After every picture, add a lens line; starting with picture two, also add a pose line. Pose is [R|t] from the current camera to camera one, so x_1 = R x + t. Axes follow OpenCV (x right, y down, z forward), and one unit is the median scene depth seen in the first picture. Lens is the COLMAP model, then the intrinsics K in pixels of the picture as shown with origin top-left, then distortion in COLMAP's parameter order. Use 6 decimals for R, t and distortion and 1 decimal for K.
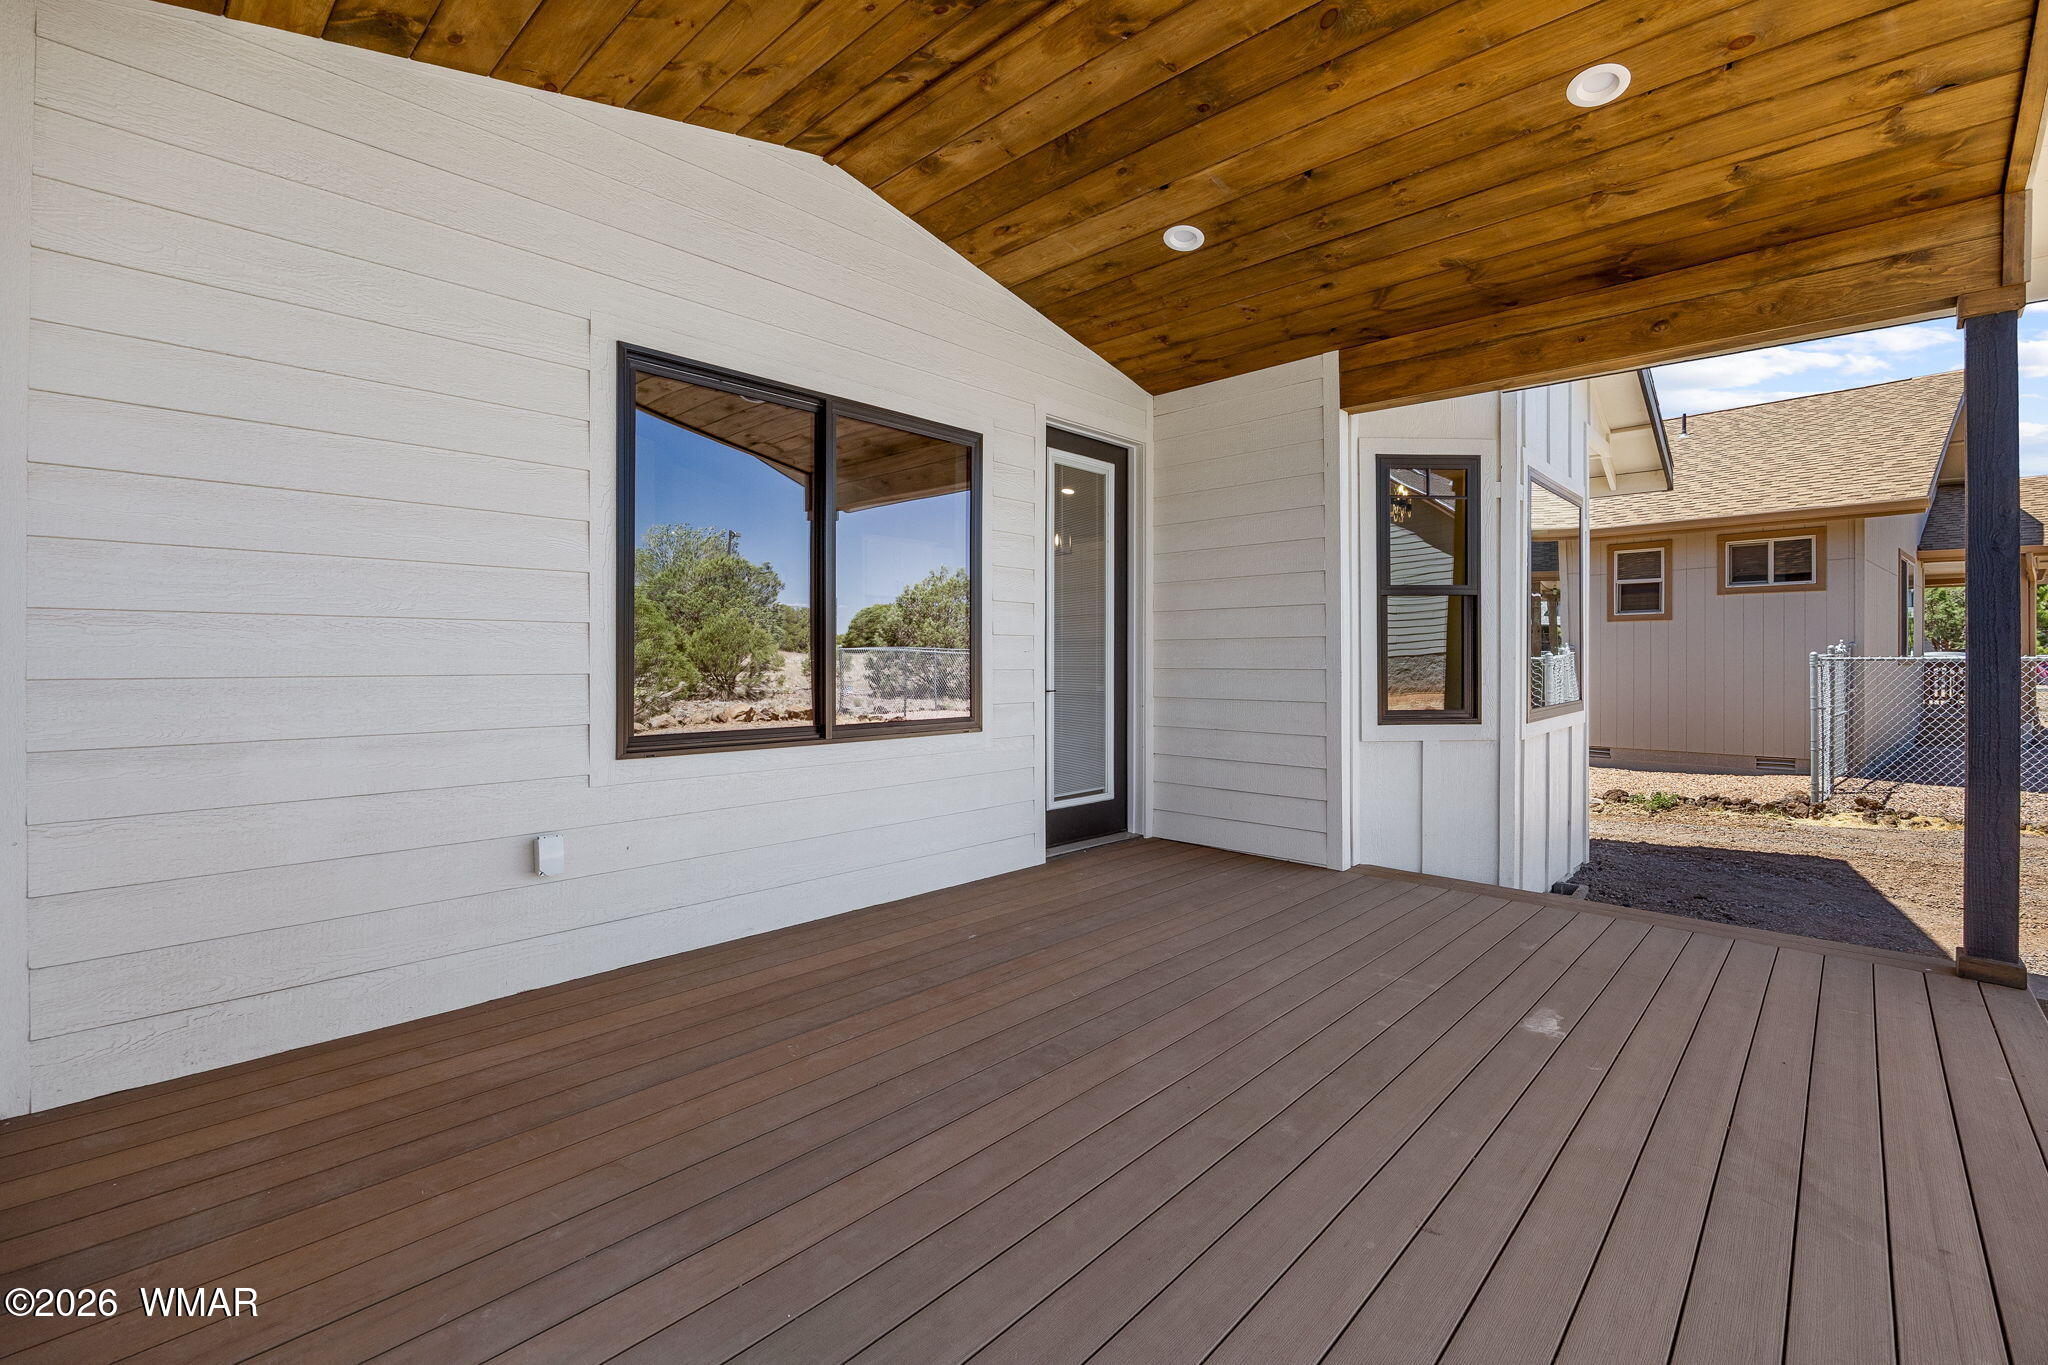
lens RADIAL K [[801.5, 0, 1029.5], [0, 801.5, 671.2], [0, 0, 1]] dist [-0.000586, -0.000112]
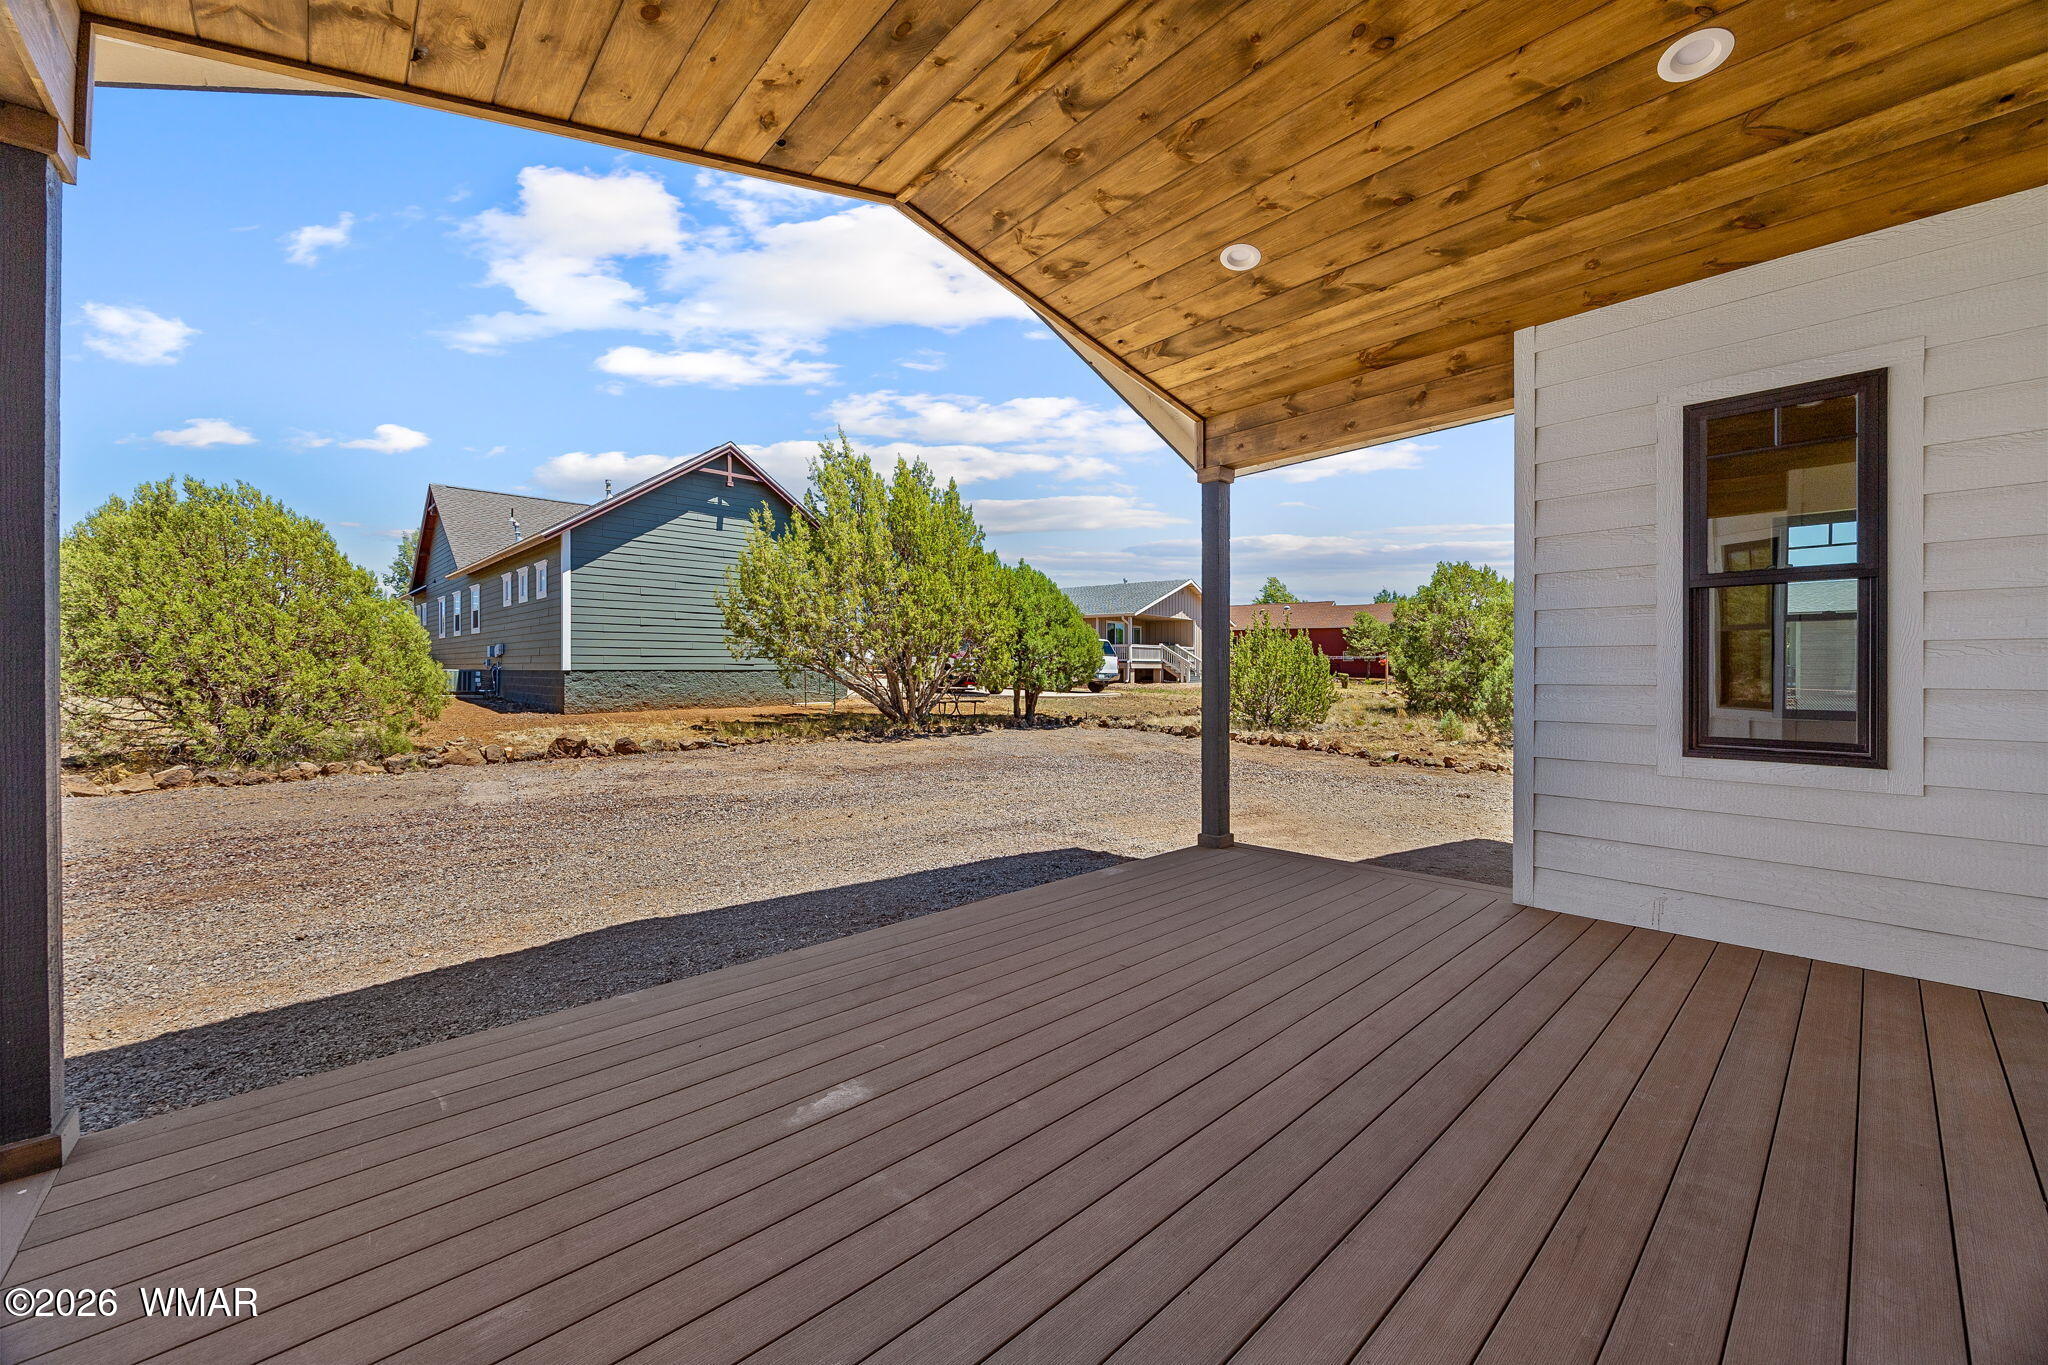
lens RADIAL K [[801.5, 0, 1029.5], [0, 801.5, 671.2], [0, 0, 1]] dist [-0.000586, -0.000112]
pose [[-0.998710, -0.001216, 0.050769, 0.474613], [-0.000717, 0.999951, 0.009843, -0.035923], [-0.050779, 0.009794, -0.998662, 2.226637]]
